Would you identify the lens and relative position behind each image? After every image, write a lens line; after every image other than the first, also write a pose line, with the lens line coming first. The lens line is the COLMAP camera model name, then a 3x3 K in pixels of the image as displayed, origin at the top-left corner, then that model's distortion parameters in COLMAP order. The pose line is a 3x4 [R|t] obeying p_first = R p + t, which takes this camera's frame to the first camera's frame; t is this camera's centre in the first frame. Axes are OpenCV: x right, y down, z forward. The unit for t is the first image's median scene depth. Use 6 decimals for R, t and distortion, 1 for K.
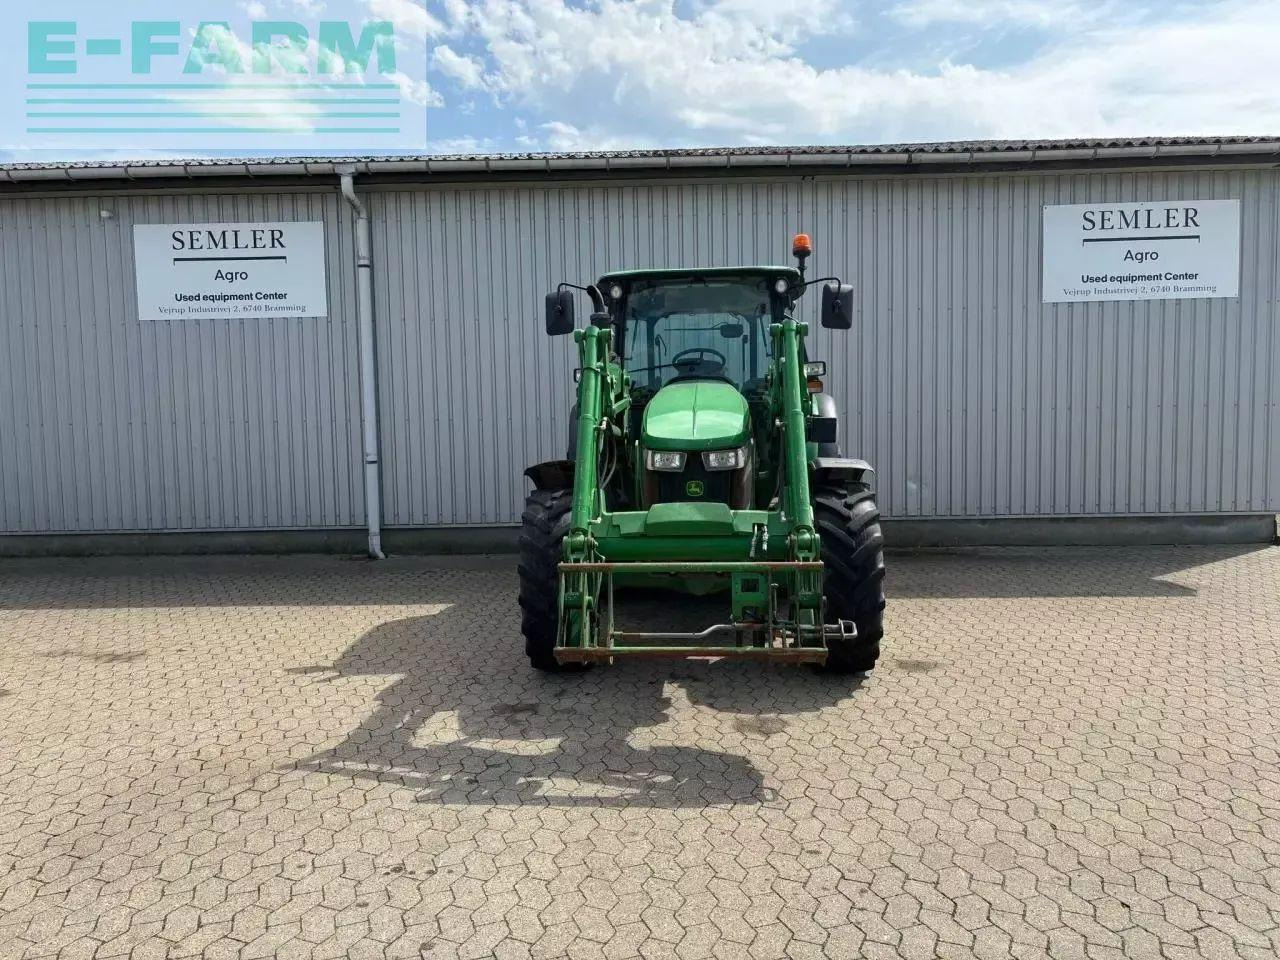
lens RADIAL K [[973.3, 0, 646.9], [0, 973.3, 476.6], [0, 0, 1]] dist [0.039417, -0.027106]
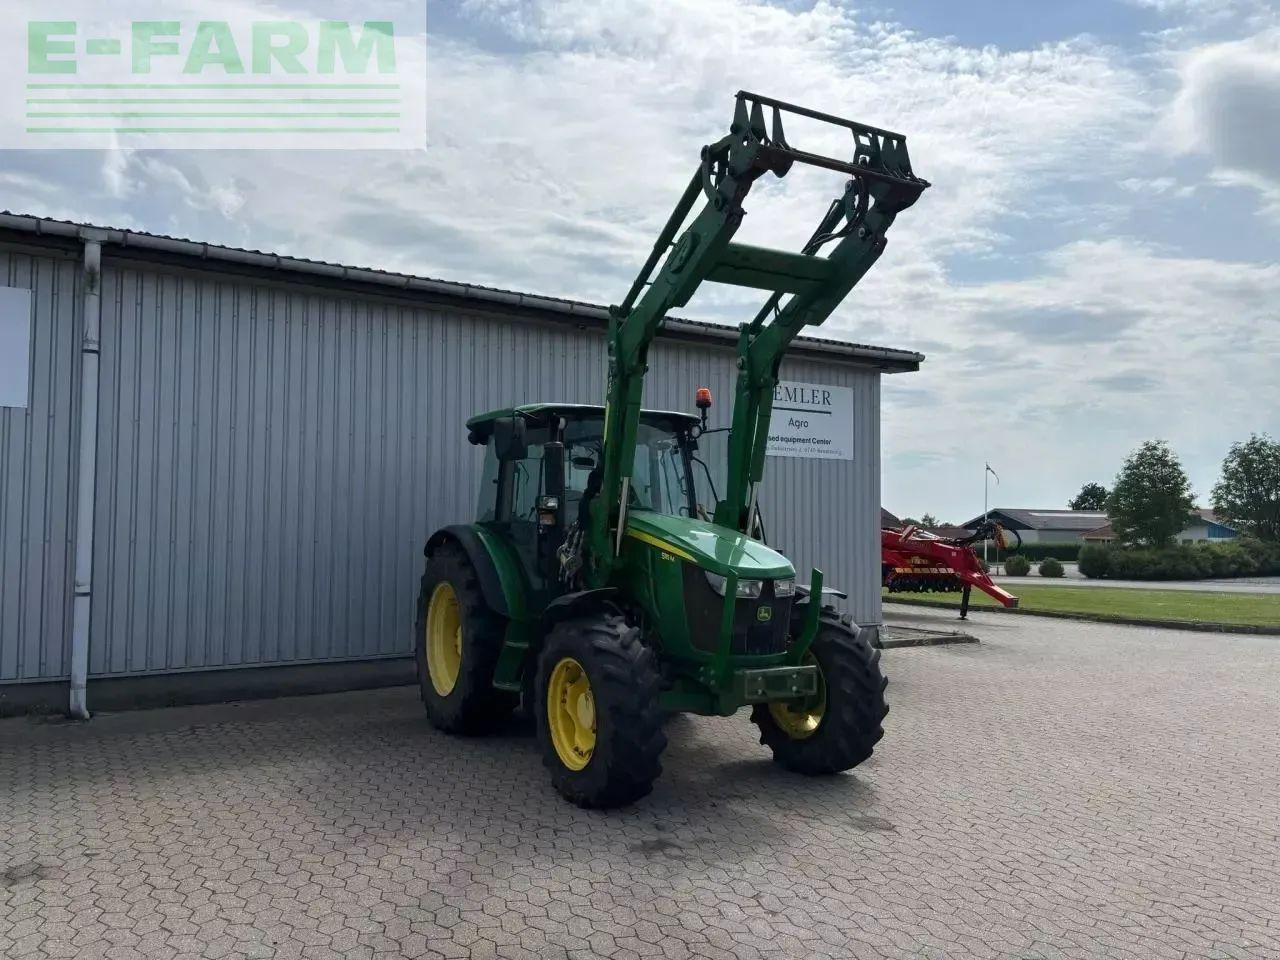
lens RADIAL K [[973.3, 0, 651.5], [0, 973.3, 476.8], [0, 0, 1]] dist [0.039417, -0.027106]
pose [[0.824453, 0.055509, 0.563201, -0.522159], [0.015121, 0.992662, -0.119971, -0.009814], [-0.565728, 0.107427, 0.817564, 0.115582]]
